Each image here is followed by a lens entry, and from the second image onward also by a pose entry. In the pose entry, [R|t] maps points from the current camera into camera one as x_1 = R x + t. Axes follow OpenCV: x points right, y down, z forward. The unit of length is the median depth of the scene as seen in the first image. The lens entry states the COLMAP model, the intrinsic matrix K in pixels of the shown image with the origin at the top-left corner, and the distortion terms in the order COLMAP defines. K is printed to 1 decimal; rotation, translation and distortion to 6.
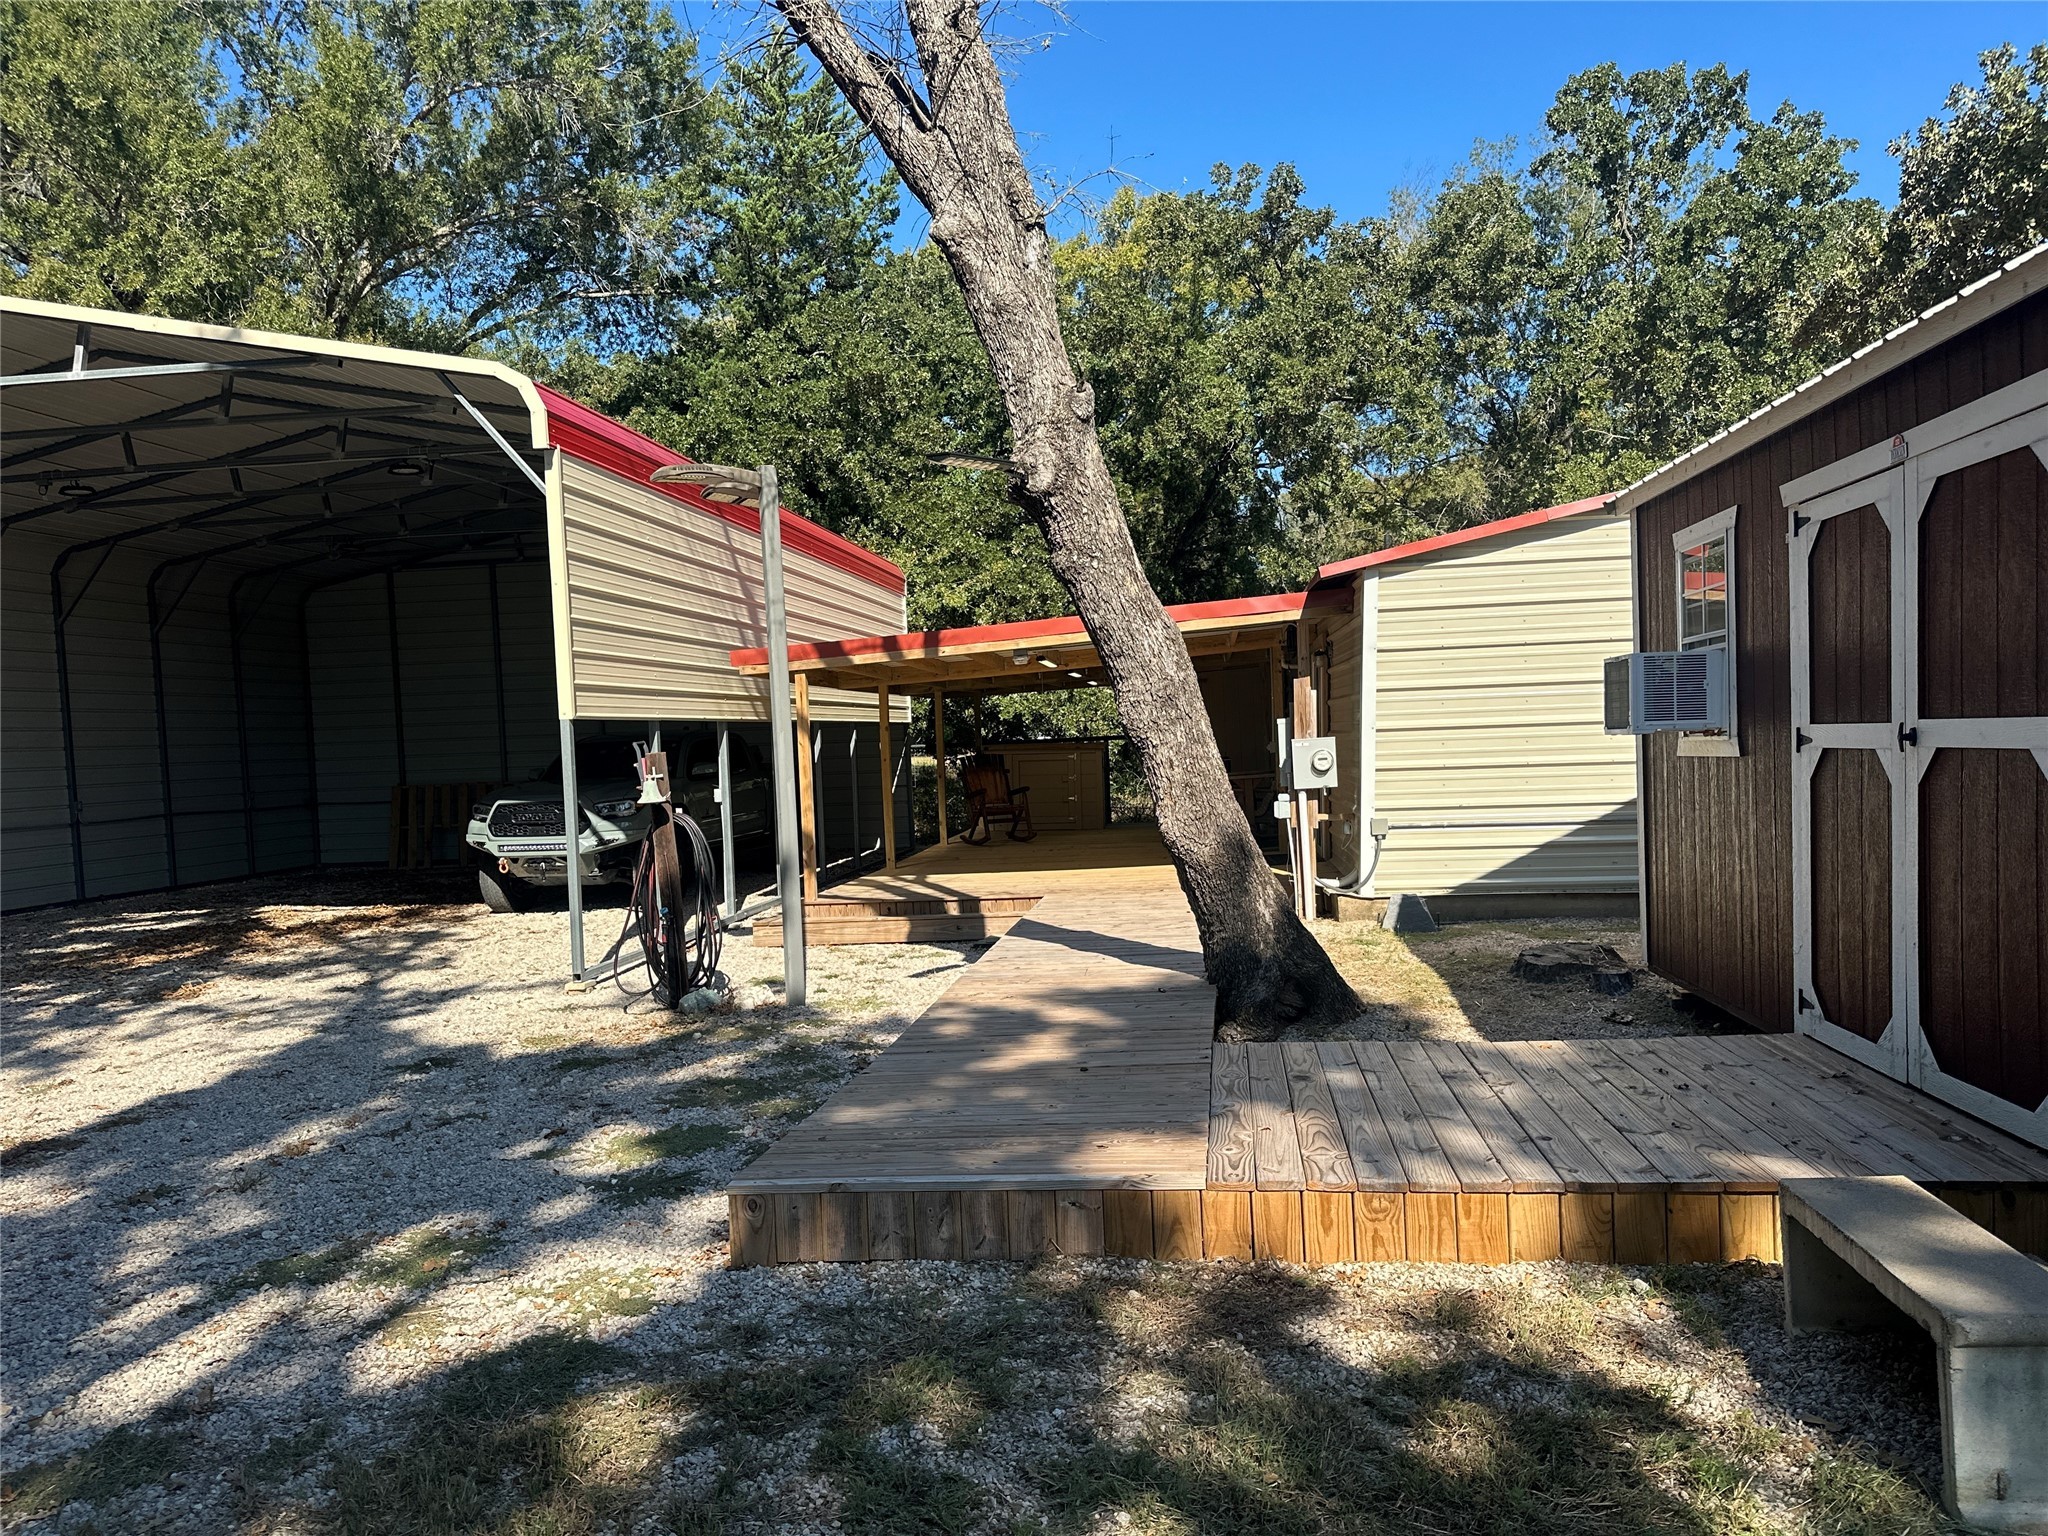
lens RADIAL K [[1435.4, 0, 1046.7], [0, 1435.4, 789.2], [0, 0, 1]] dist [0.068428, -0.090762]
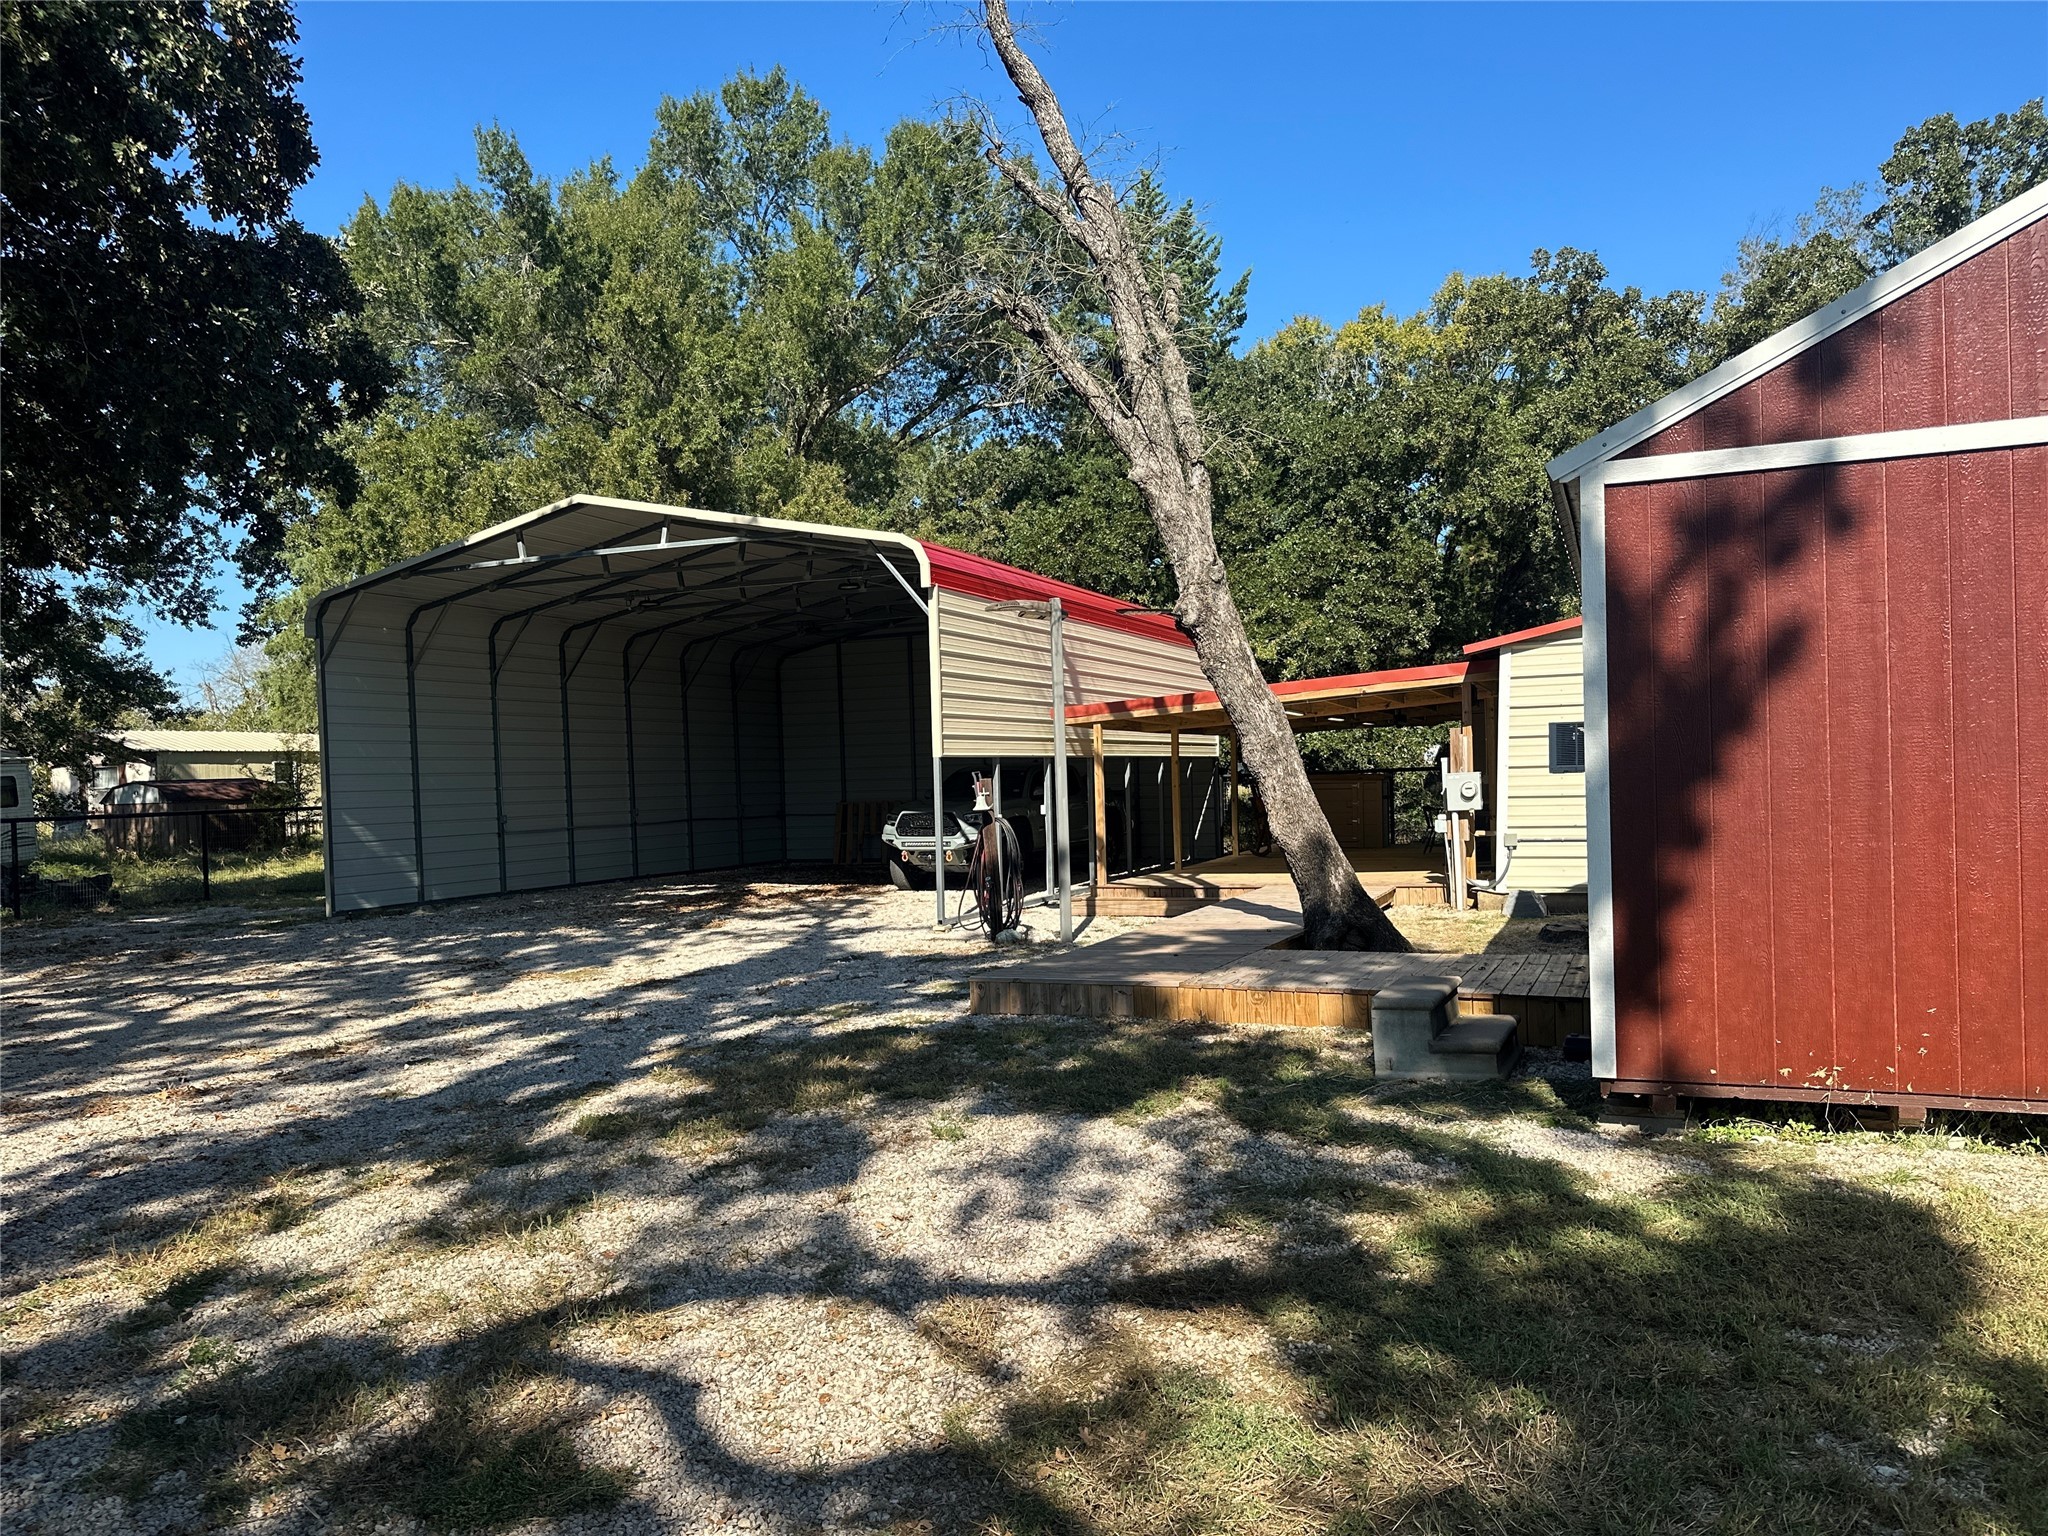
lens RADIAL K [[1435.4, 0, 1038.0], [0, 1435.4, 774.5], [0, 0, 1]] dist [0.068428, -0.090762]
pose [[0.959353, 0.008982, -0.282065, 0.174758], [-0.017346, 0.999480, -0.027171, 0.009105], [0.281674, 0.030959, 0.959010, -0.380254]]
